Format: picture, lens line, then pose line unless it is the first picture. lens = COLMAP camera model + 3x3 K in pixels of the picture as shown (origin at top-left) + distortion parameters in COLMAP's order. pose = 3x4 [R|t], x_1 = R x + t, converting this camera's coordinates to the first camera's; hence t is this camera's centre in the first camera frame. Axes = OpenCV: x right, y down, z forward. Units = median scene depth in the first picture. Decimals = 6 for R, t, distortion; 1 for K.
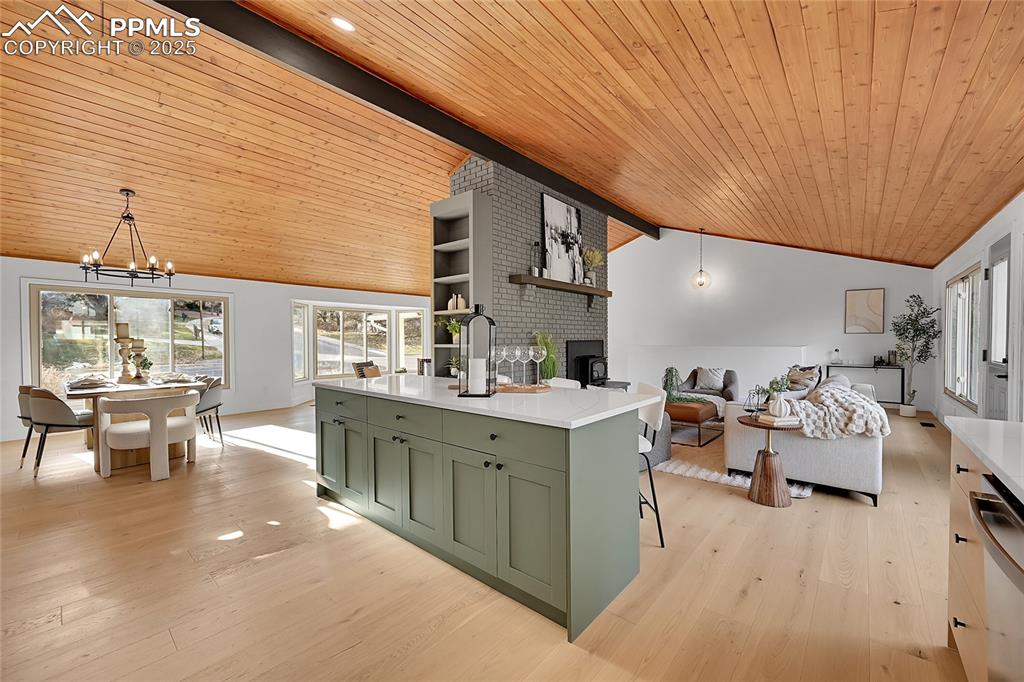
lens RADIAL K [[402.9, 0, 516.0], [0, 402.9, 344.8], [0, 0, 1]] dist [-0.002561, 0.000396]
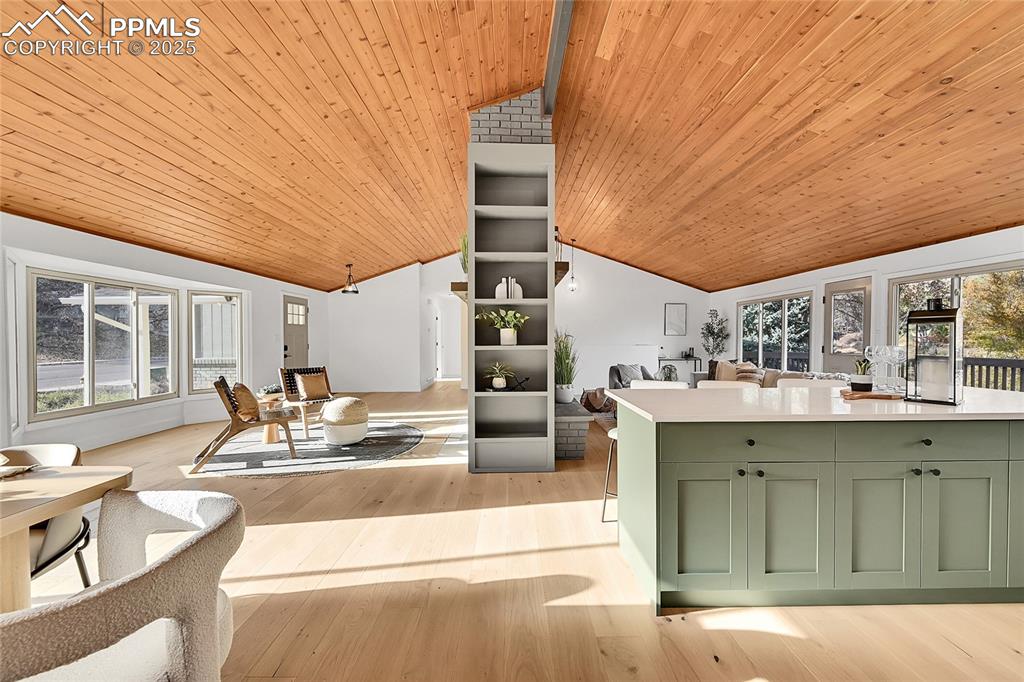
lens RADIAL K [[402.9, 0, 516.6], [0, 402.9, 346.2], [0, 0, 1]] dist [-0.002561, 0.000396]
pose [[0.745227, -0.010070, 0.666734, -0.534624], [0.008452, 0.999948, 0.005656, -0.002981], [-0.666757, 0.001420, 0.745274, 0.370281]]
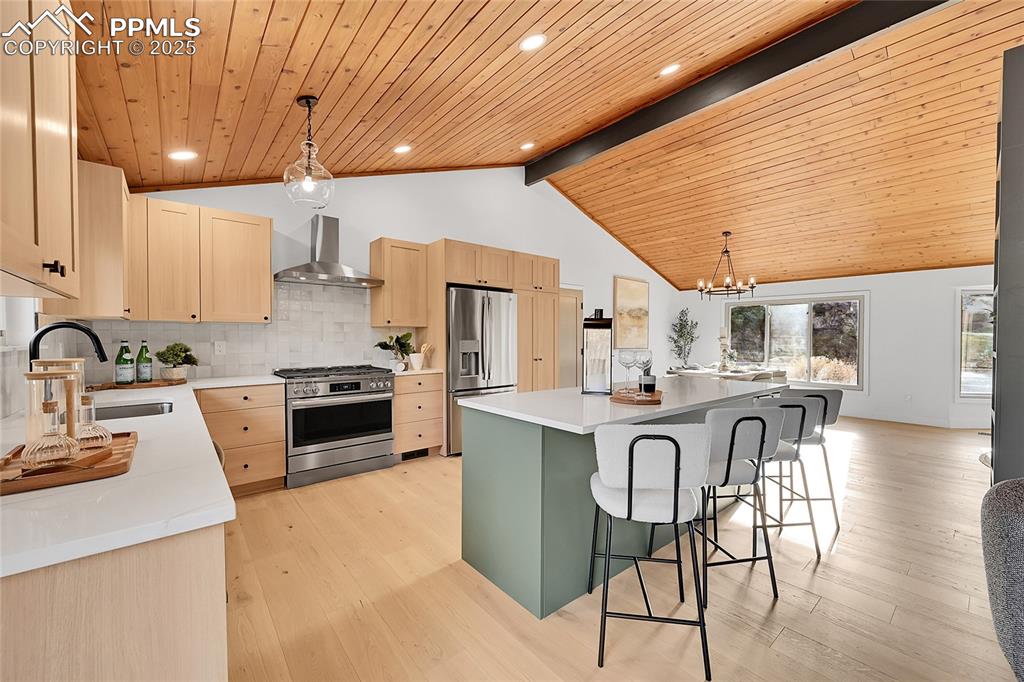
lens RADIAL K [[402.9, 0, 515.5], [0, 402.9, 344.6], [0, 0, 1]] dist [-0.002561, 0.000396]
pose [[-0.157642, 0.021071, -0.987272, 0.392634], [-0.017549, 0.999555, 0.024135, -0.010657], [0.987340, 0.021130, -0.157202, 0.369141]]
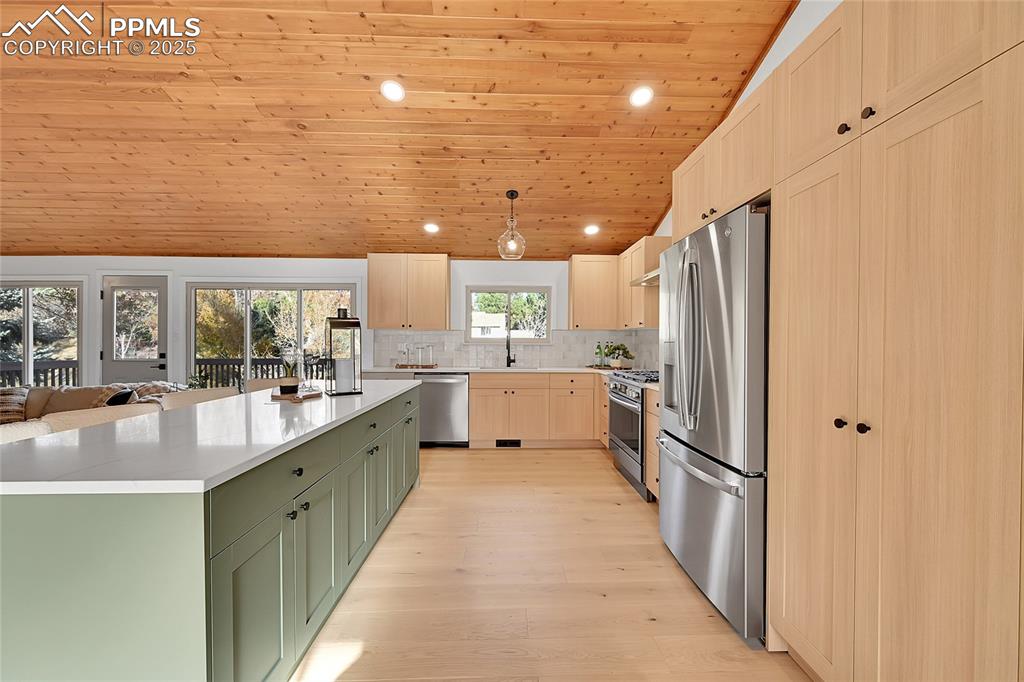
lens RADIAL K [[402.9, 0, 516.2], [0, 402.9, 345.0], [0, 0, 1]] dist [-0.002561, 0.000396]
pose [[-0.673520, -0.001685, 0.739167, -0.467214], [0.013791, 0.999795, 0.014846, -0.004751], [-0.739041, 0.020193, -0.673358, 0.537274]]
